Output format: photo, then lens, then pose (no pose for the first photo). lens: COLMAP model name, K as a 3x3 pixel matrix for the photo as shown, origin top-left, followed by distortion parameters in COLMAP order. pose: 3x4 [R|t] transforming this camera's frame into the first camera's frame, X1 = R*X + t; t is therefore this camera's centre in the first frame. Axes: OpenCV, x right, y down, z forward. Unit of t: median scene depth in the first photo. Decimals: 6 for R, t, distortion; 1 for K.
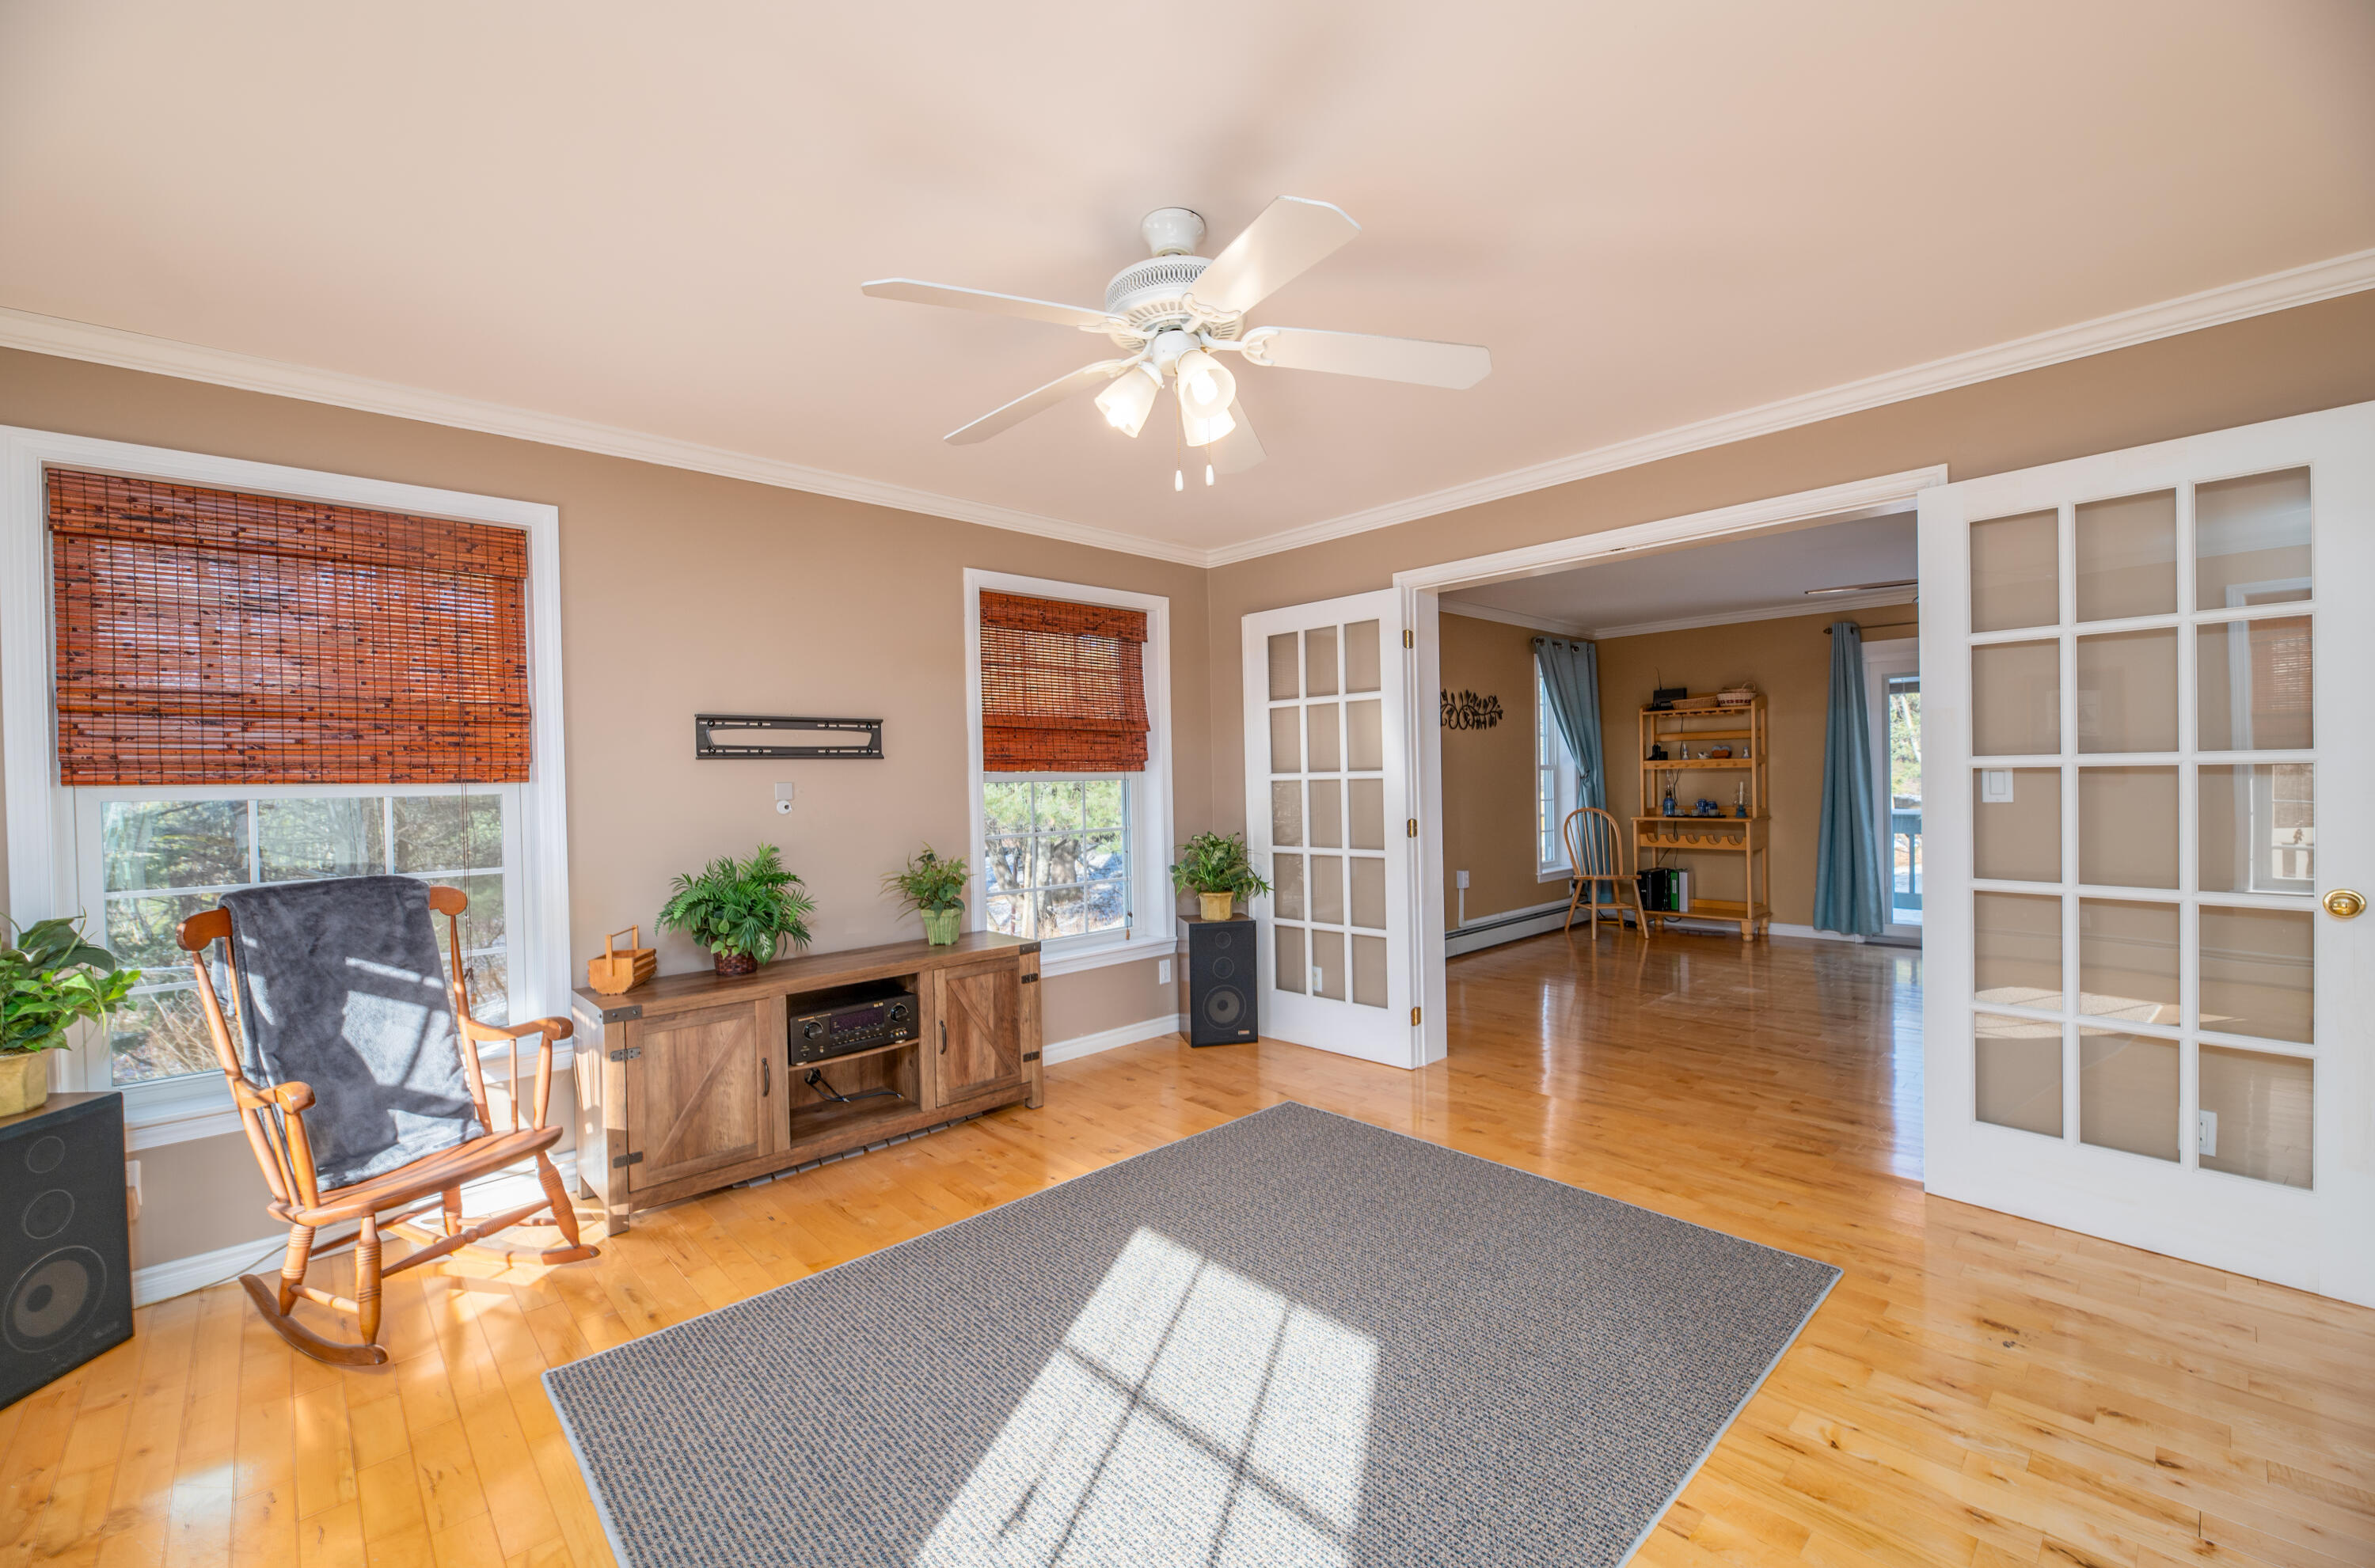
lens RADIAL K [[990.6, 0, 1191.6], [0, 990.6, 786.7], [0, 0, 1]] dist [0.000565, -0.000324]
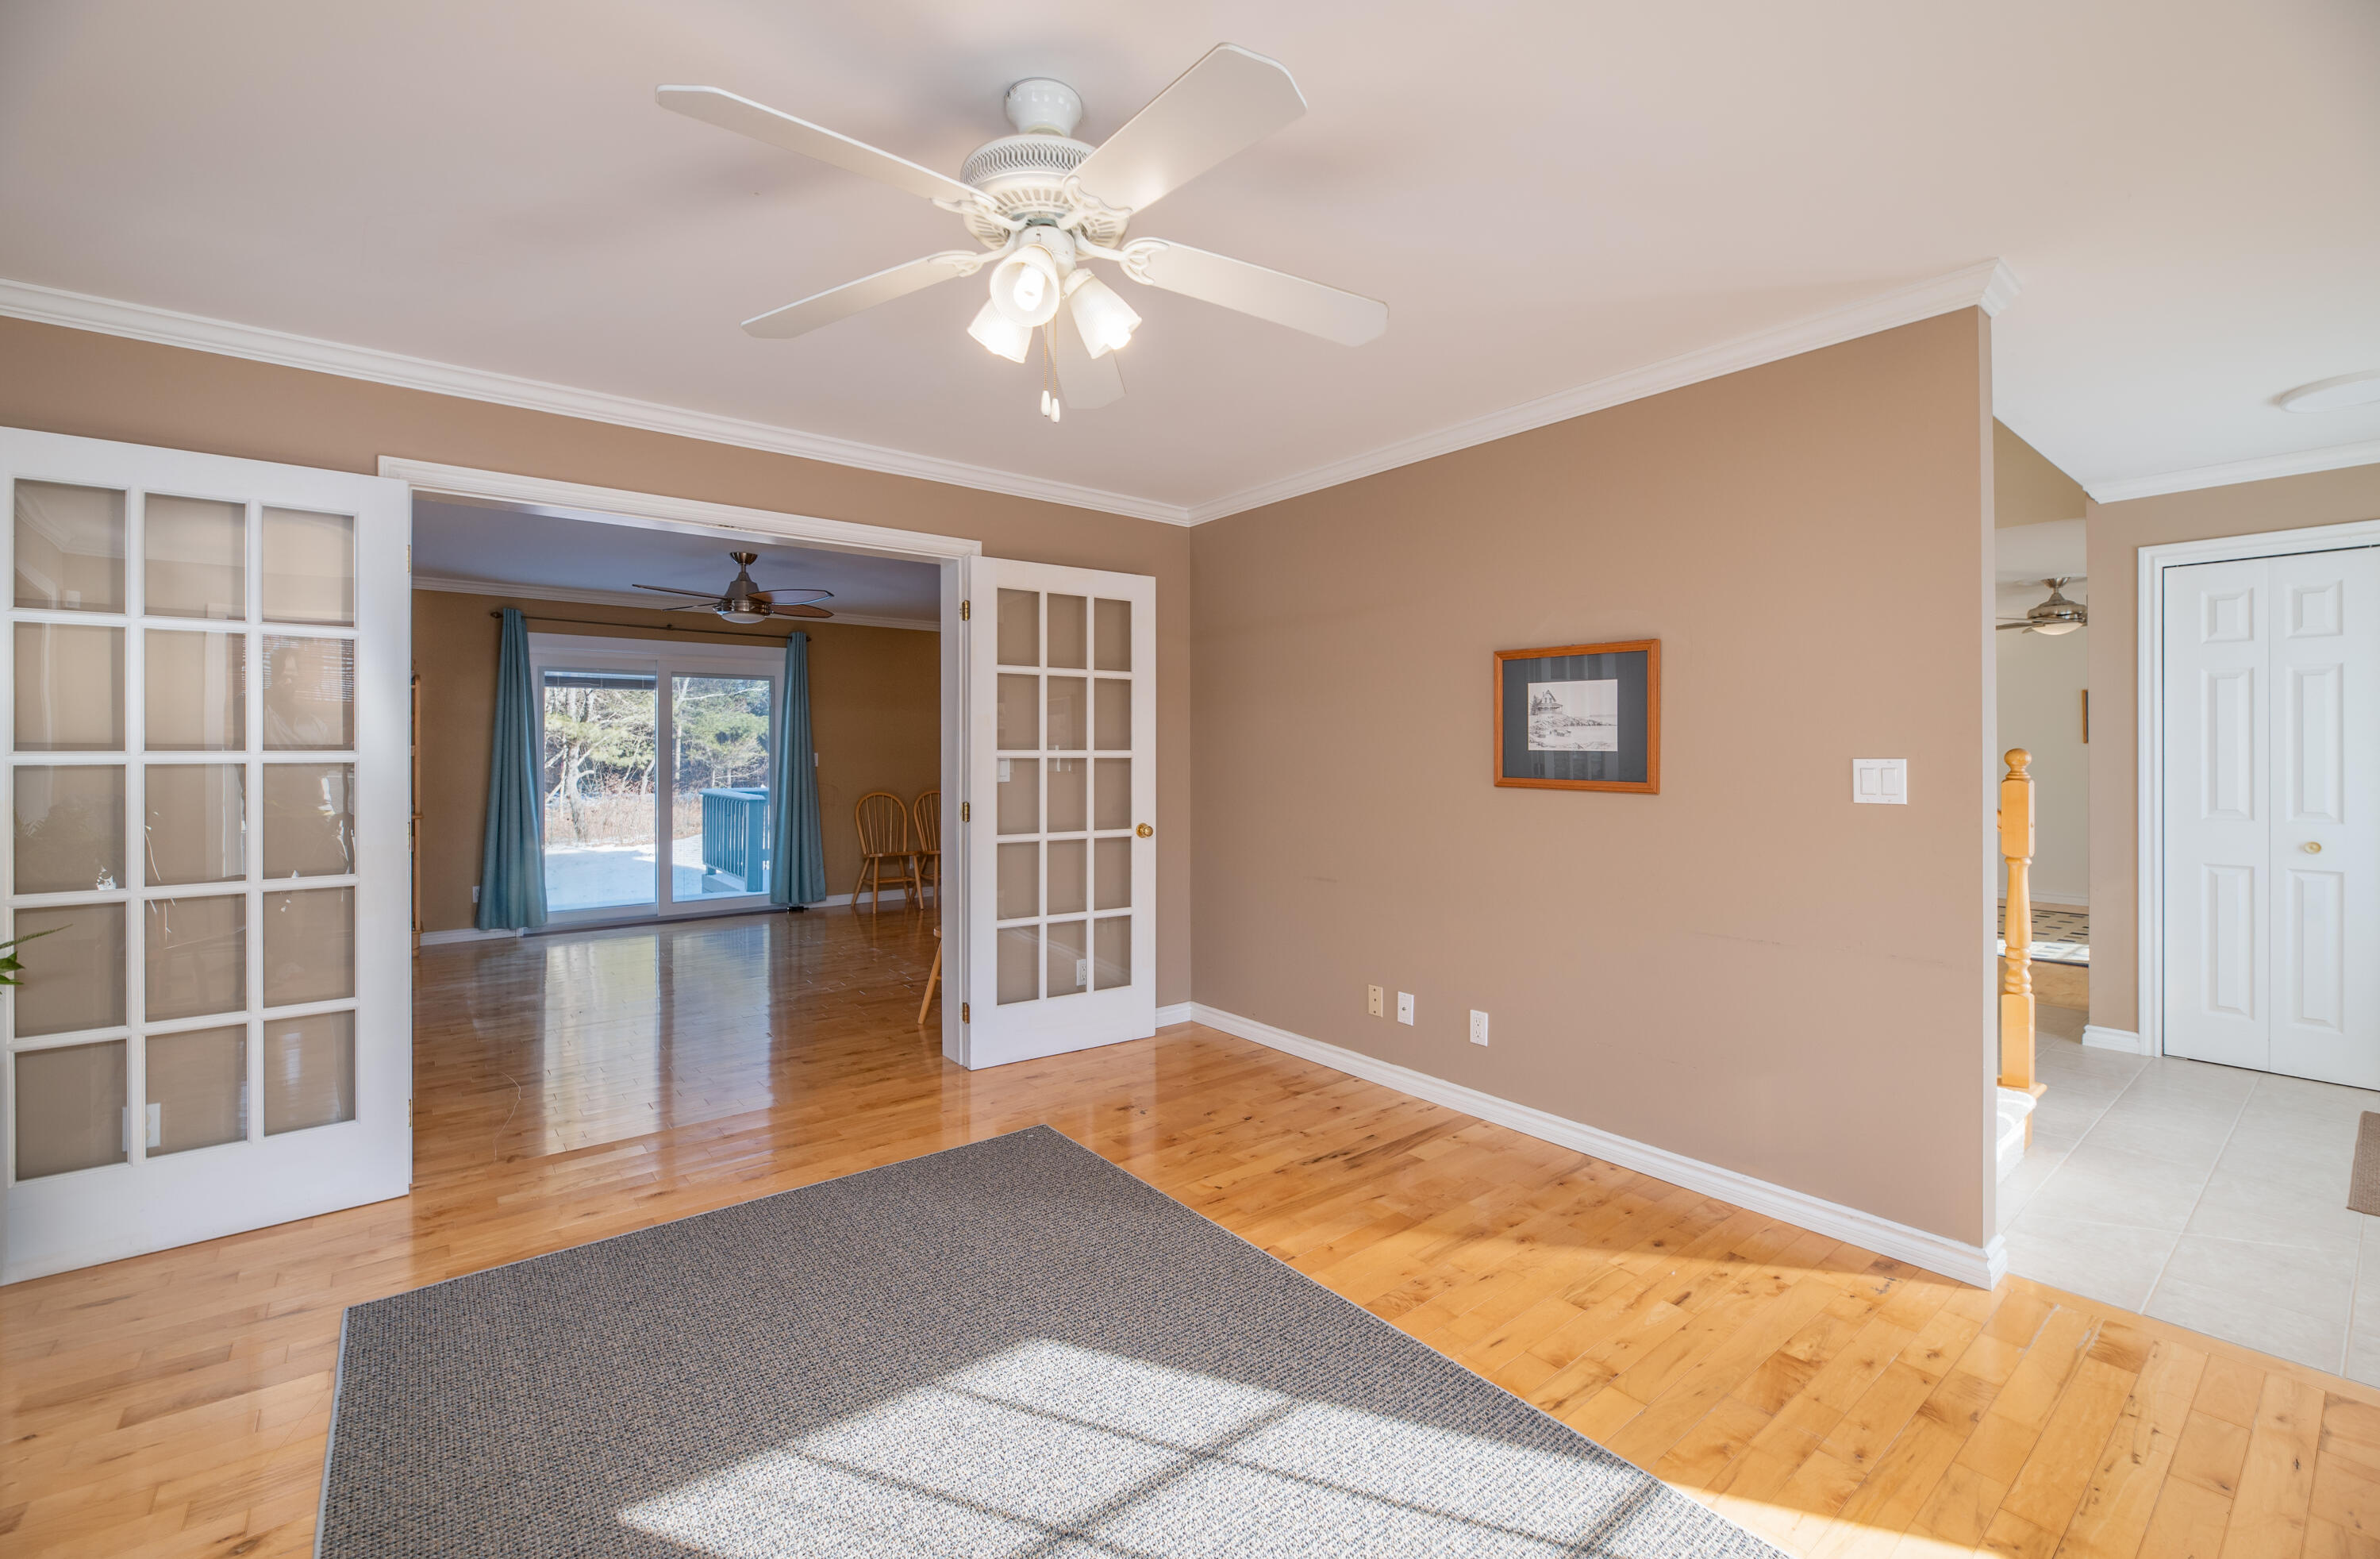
lens RADIAL K [[984.3, 0, 1201.9], [0, 984.3, 756.7], [0, 0, 1]] dist [0.000060, -0.000976]
pose [[0.076243, 0.015358, 0.996971, -0.368558], [0.009356, 0.999826, -0.016117, 0.002877], [-0.997045, 0.010557, 0.076086, 0.361153]]
